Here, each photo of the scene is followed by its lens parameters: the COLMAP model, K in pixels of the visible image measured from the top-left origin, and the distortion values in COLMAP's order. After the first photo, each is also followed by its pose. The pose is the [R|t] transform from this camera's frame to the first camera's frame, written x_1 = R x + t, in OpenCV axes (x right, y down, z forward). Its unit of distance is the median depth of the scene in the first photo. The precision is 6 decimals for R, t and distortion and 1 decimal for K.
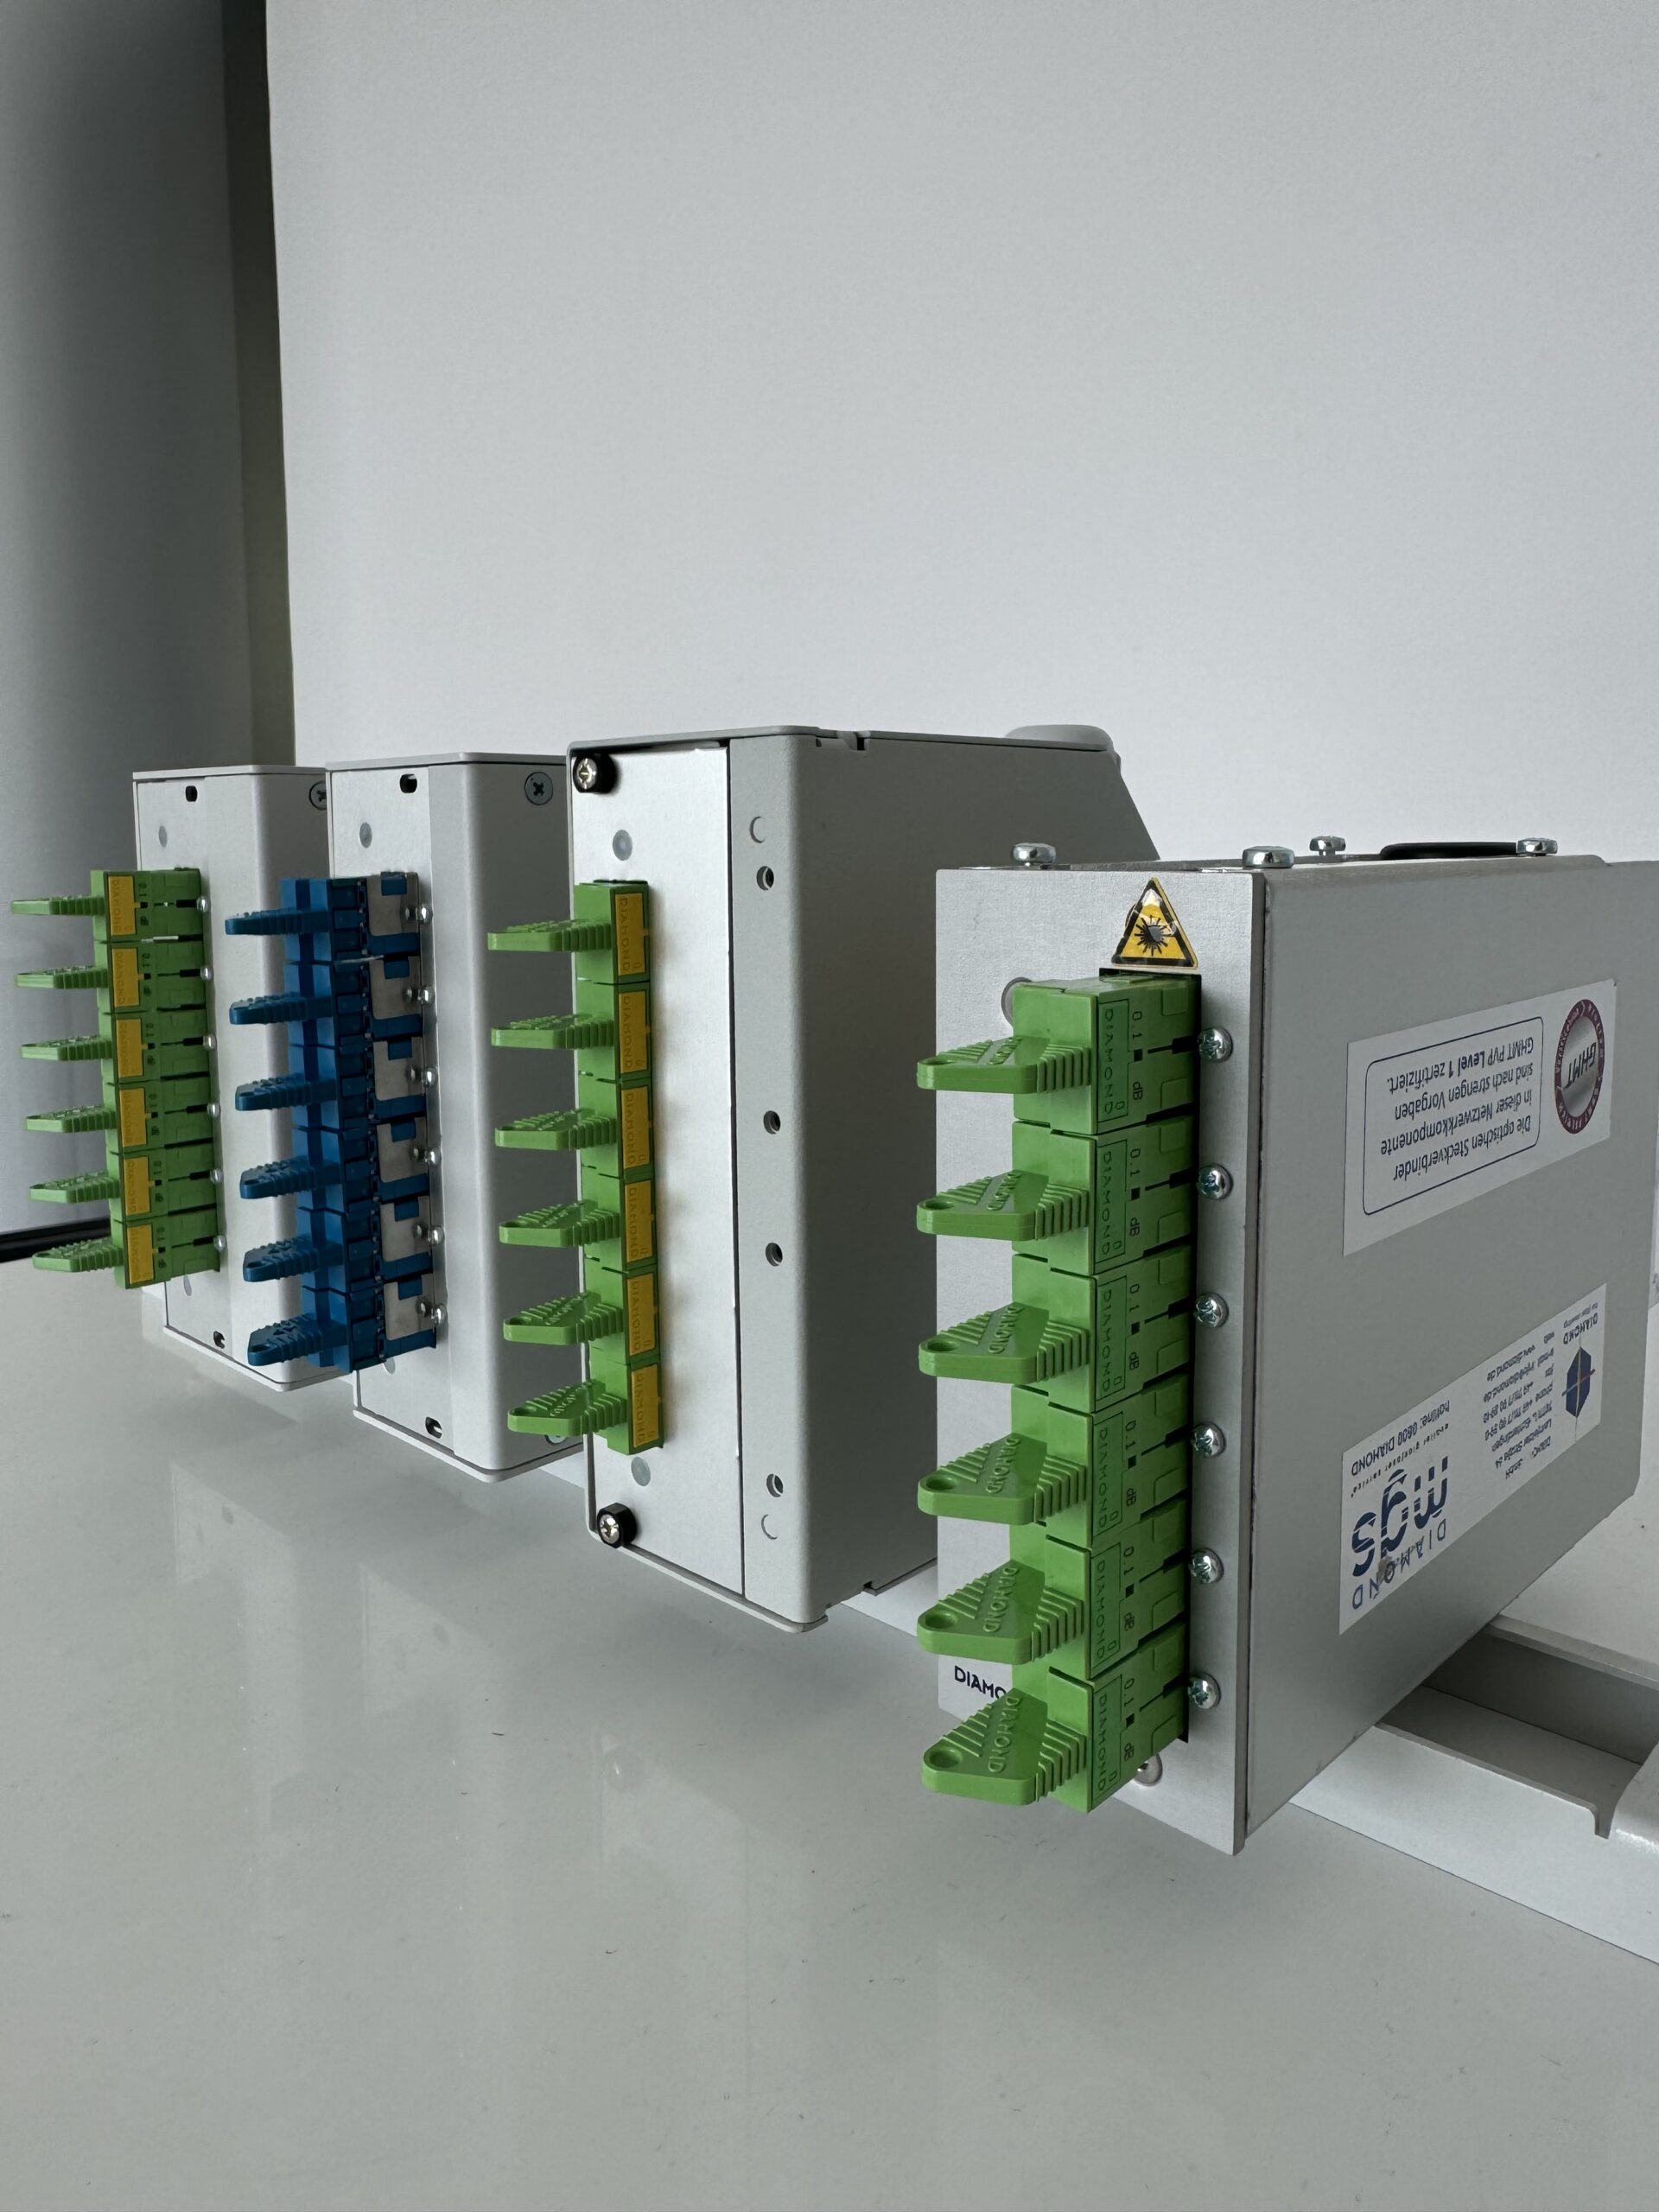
lens RADIAL K [[1564.0, 0, 829.2], [0, 1564.0, 1095.6], [0, 0, 1]] dist [0.022755, -0.000288]
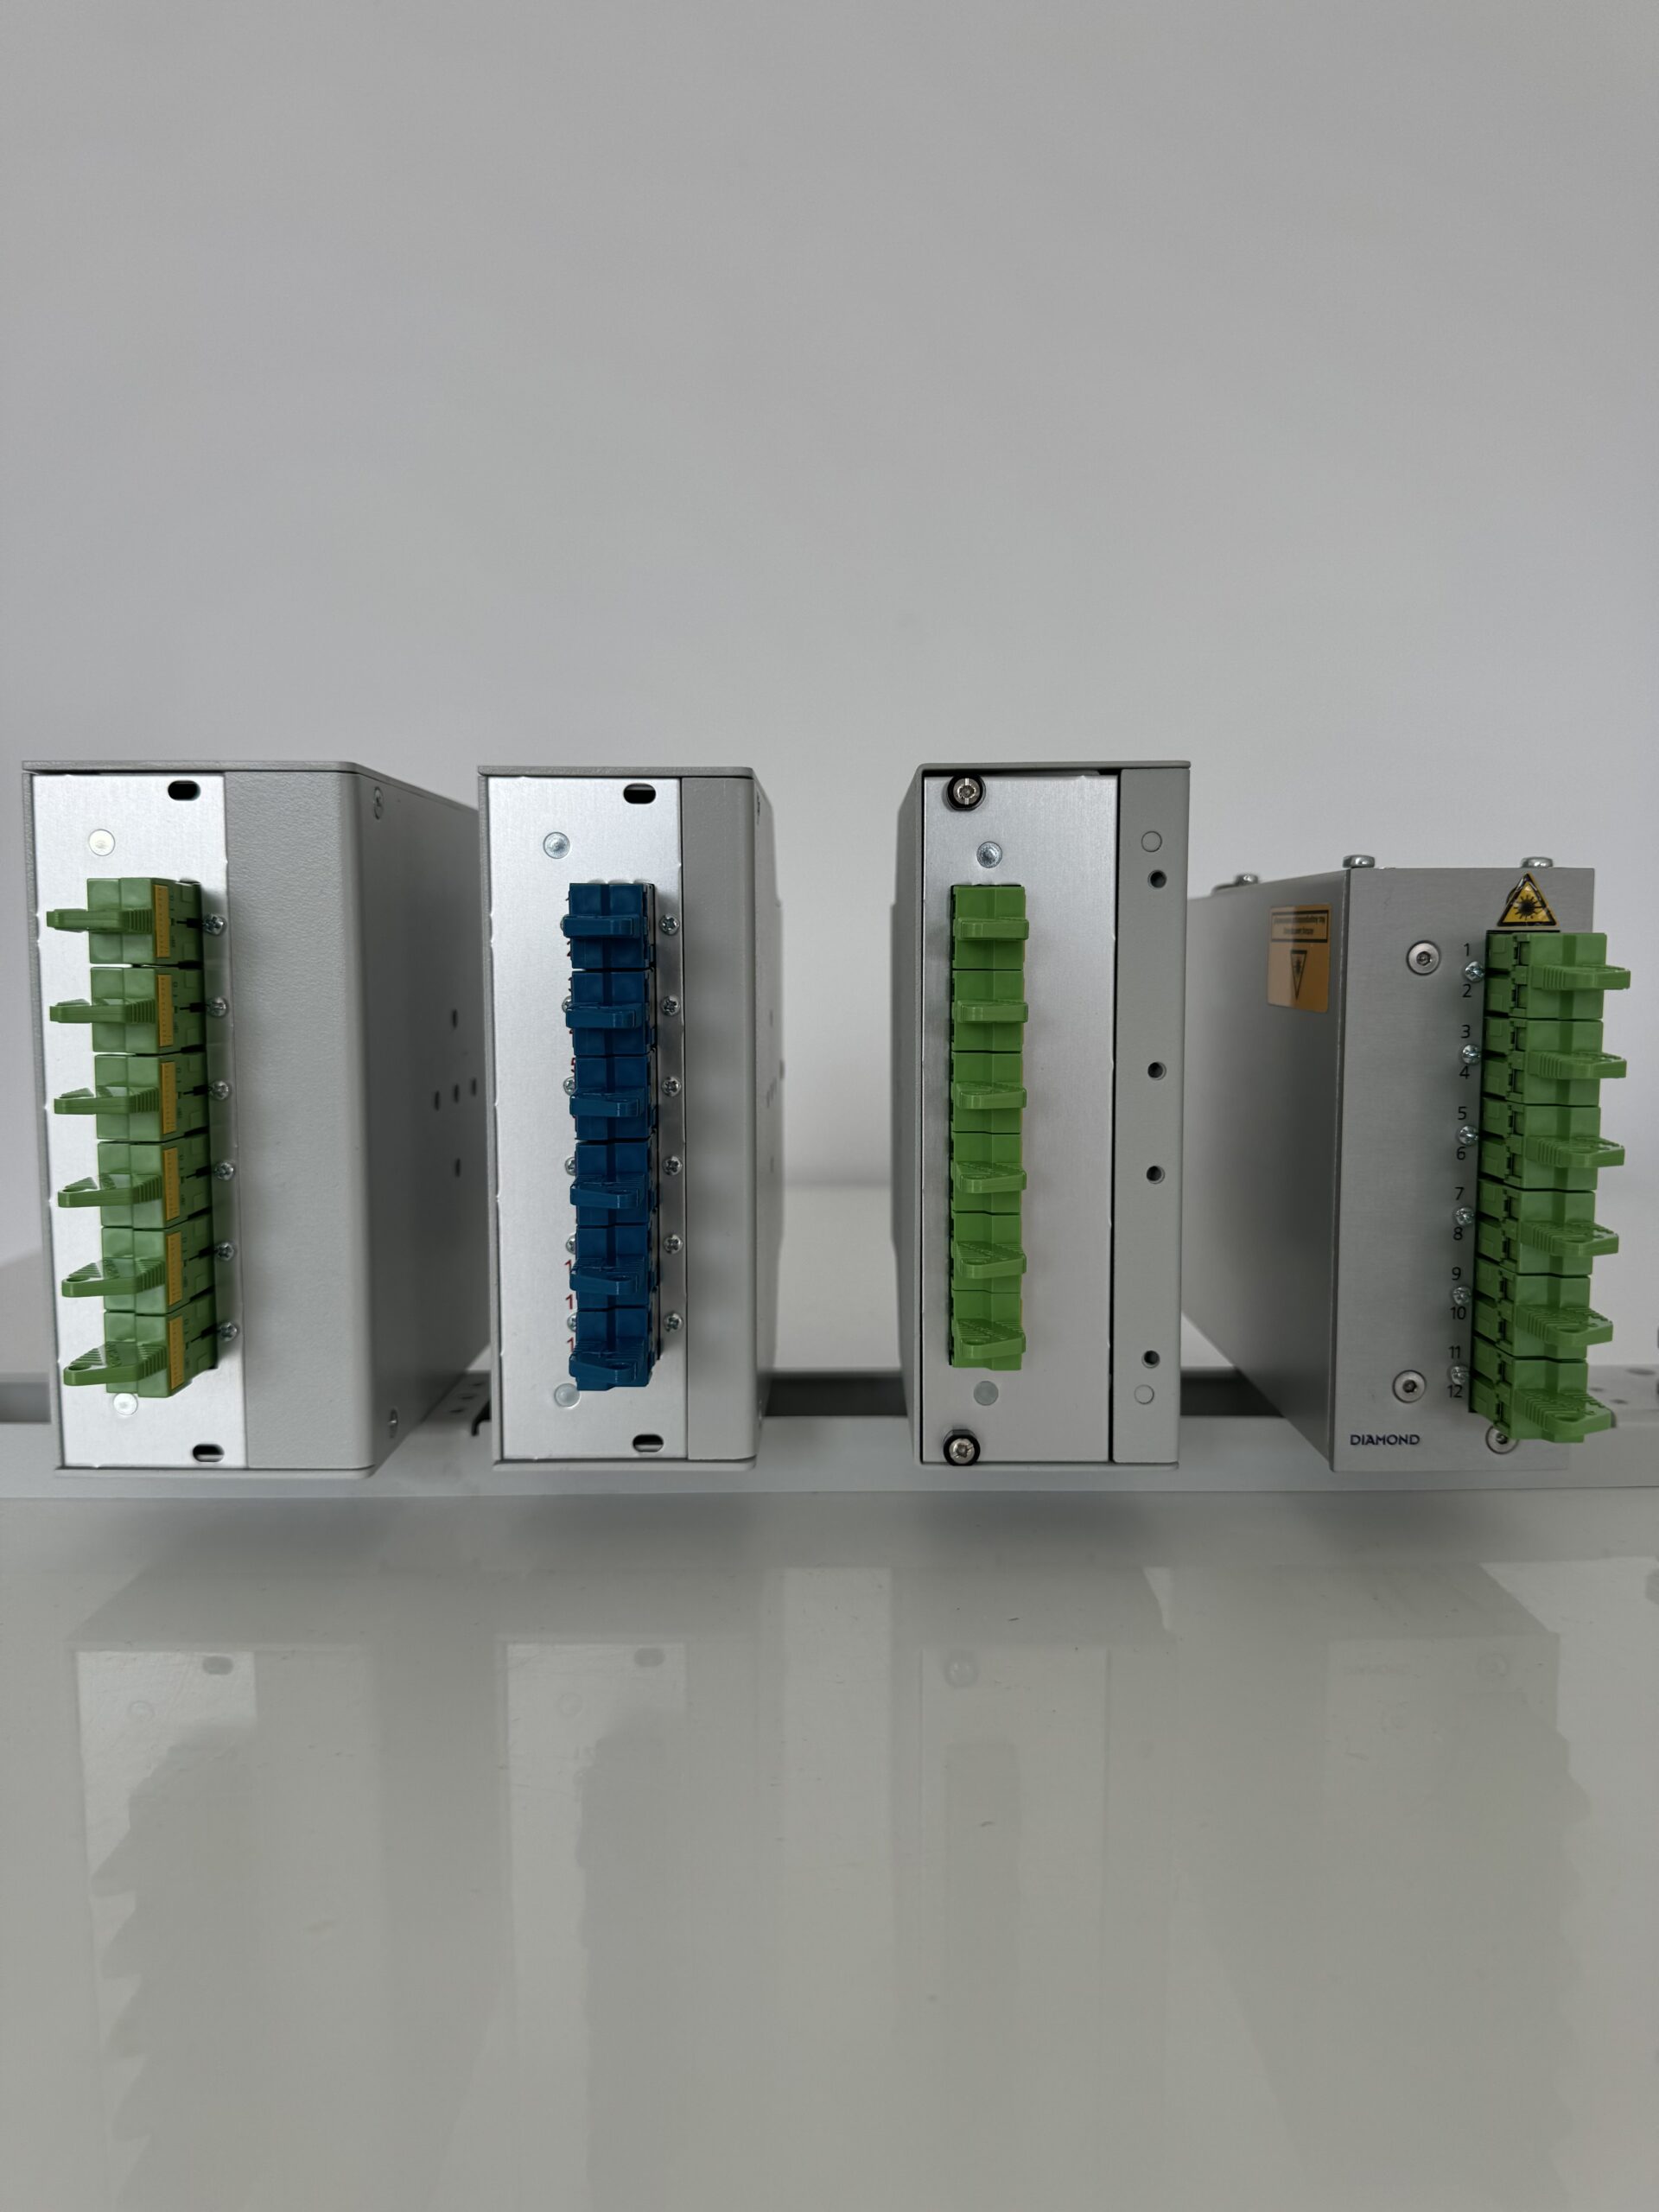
lens RADIAL K [[1564.0, 0, 828.7], [0, 1564.0, 1111.3], [0, 0, 1]] dist [0.022755, -0.000288]
pose [[0.721914, -0.101158, 0.684549, -1.096078], [0.112603, 0.993245, 0.028025, -0.015533], [-0.682760, 0.056851, 0.728428, 0.247708]]
